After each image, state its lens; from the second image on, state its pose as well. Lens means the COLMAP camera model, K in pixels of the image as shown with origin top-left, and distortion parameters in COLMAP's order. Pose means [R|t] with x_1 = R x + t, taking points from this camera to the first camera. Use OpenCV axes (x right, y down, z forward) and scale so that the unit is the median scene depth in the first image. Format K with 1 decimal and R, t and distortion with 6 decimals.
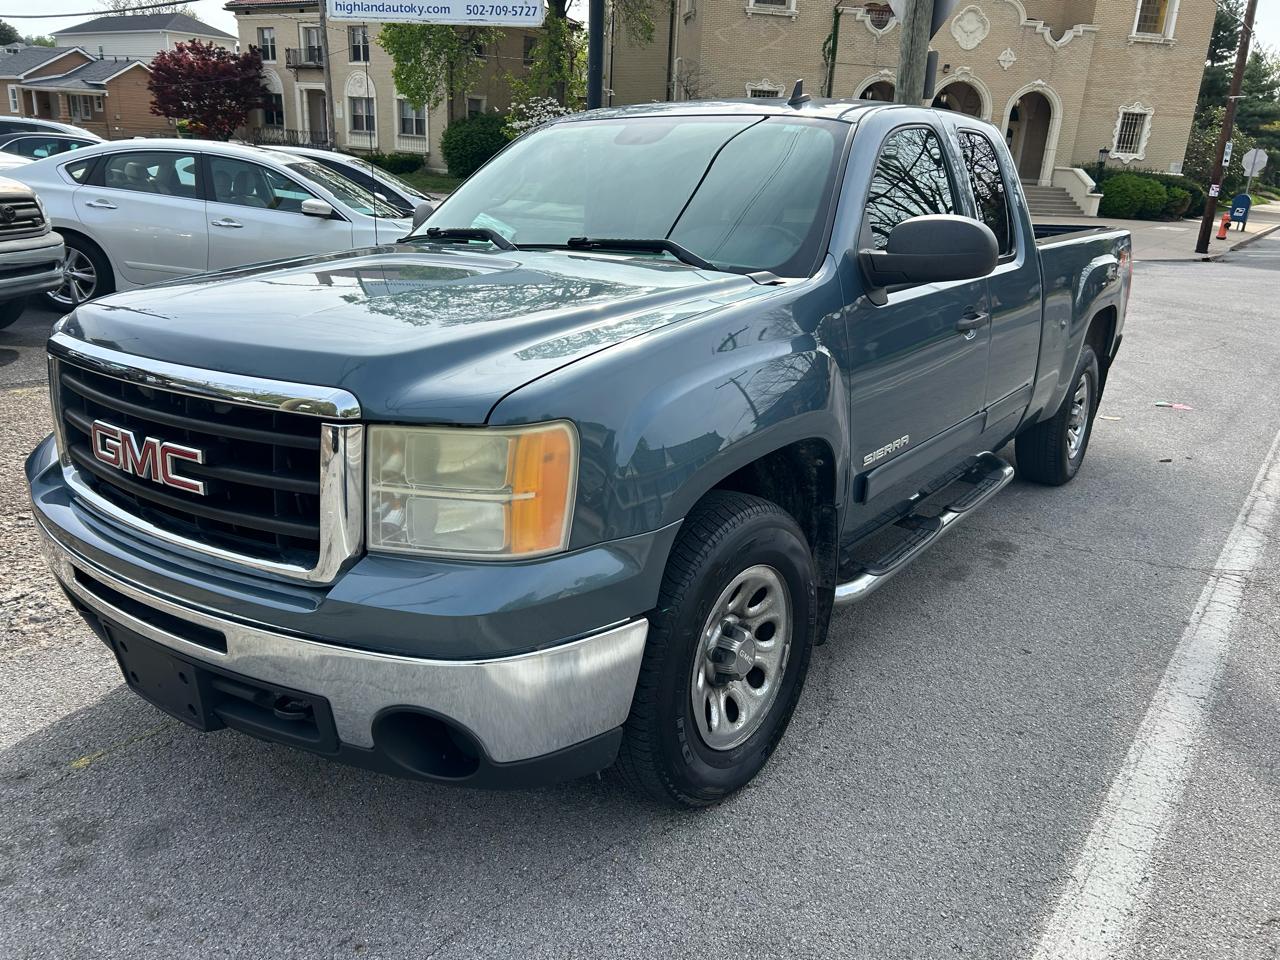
lens RADIAL K [[958.4, 0, 652.3], [0, 958.4, 473.1], [0, 0, 1]] dist [0.049489, -0.050346]
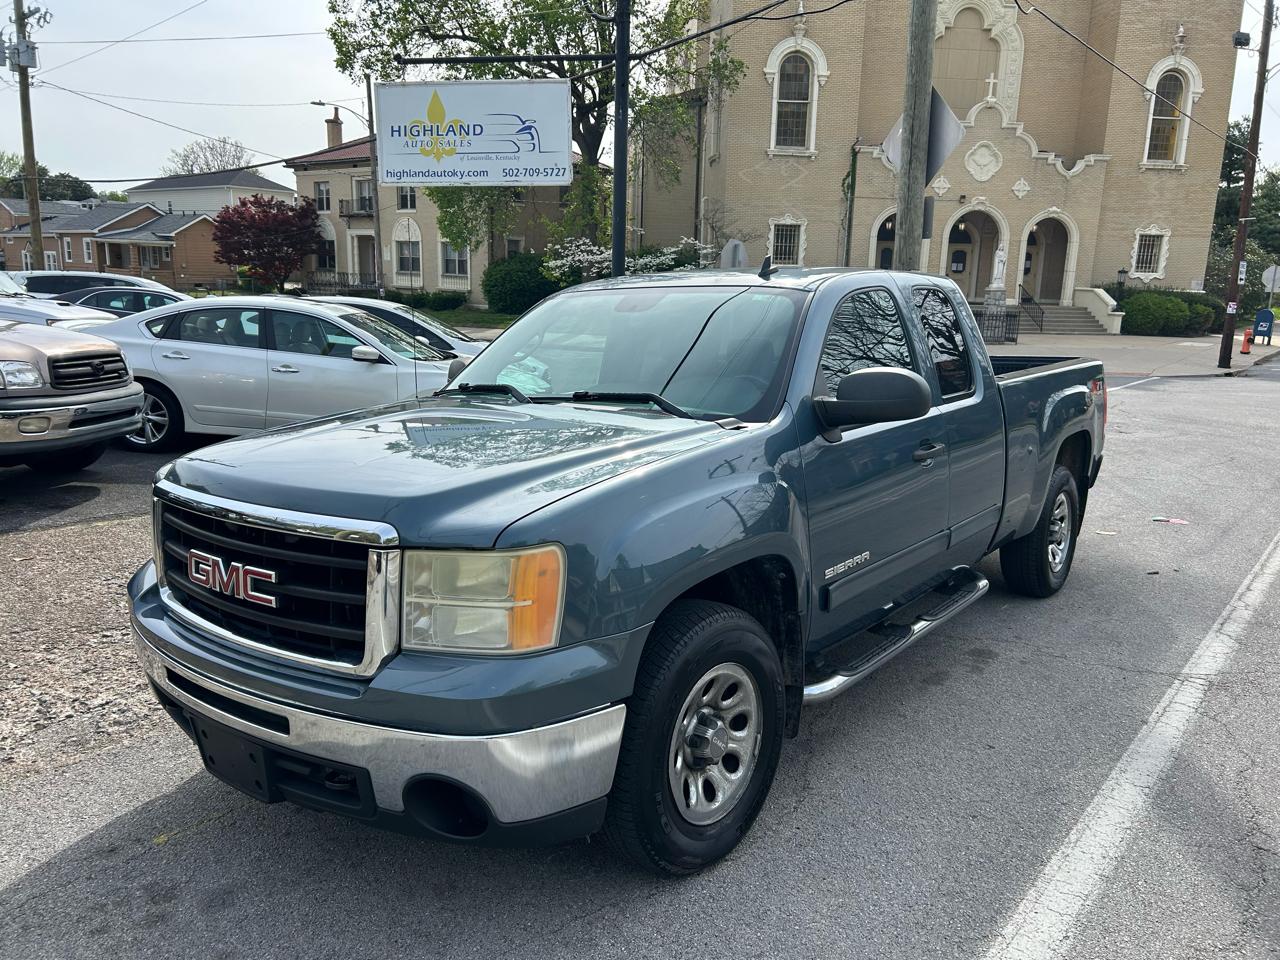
lens RADIAL K [[956.2, 0, 644.0], [0, 956.2, 482.3], [0, 0, 1]] dist [0.041381, -0.036753]
pose [[0.998819, -0.016966, -0.045533, 0.046873], [0.011620, 0.993274, -0.115207, 0.006473], [0.047181, 0.114541, 0.992297, -0.147160]]
